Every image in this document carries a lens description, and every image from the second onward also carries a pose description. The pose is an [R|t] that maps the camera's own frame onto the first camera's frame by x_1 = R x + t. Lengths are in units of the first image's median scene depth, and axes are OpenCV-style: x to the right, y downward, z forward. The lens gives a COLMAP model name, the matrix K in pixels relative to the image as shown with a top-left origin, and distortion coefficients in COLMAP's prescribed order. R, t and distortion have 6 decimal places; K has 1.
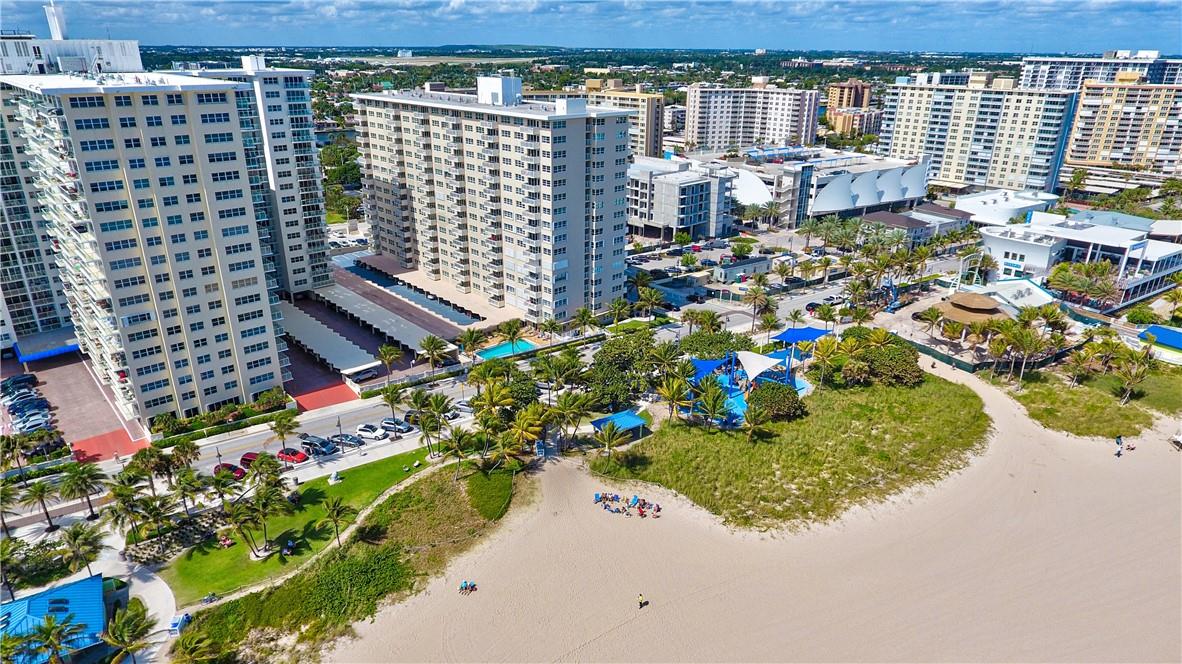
lens RADIAL K [[693.3, 0, 570.2], [0, 693.3, 326.4], [0, 0, 1]] dist [-0.009548, 0.002335]
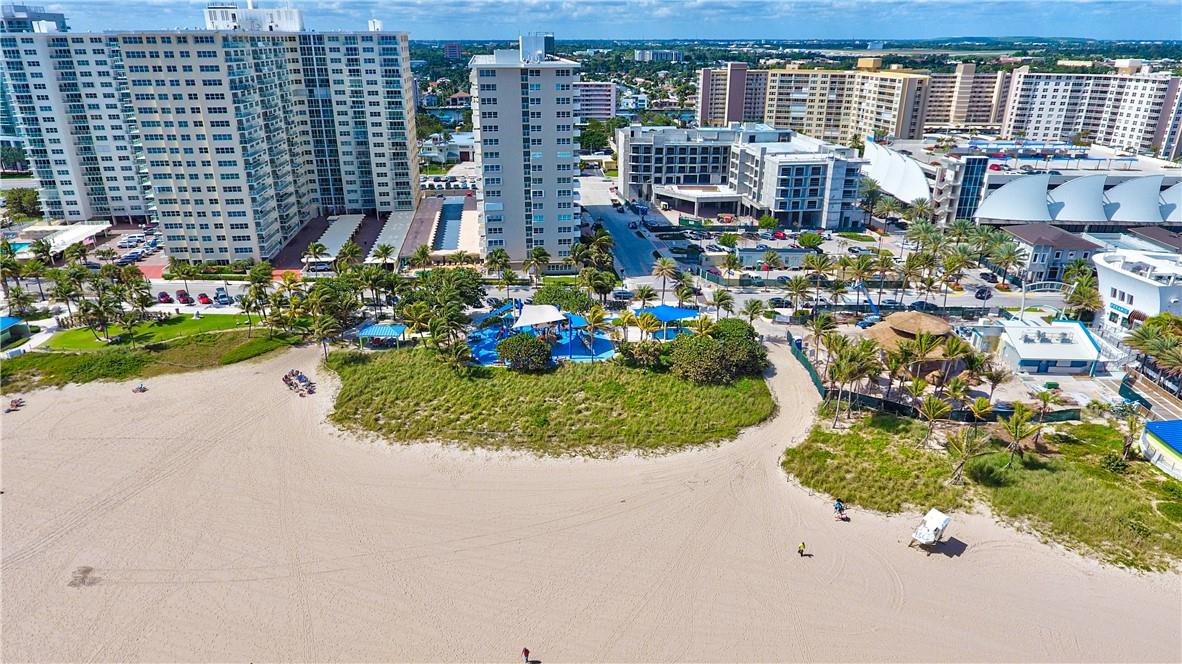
lens RADIAL K [[693.3, 0, 587.2], [0, 693.3, 325.2], [0, 0, 1]] dist [-0.009548, 0.002335]
pose [[0.820584, 0.211543, -0.530934, 0.630020], [-0.207720, 0.975838, 0.067766, -0.010125], [0.532441, 0.054678, 0.844699, 0.154508]]
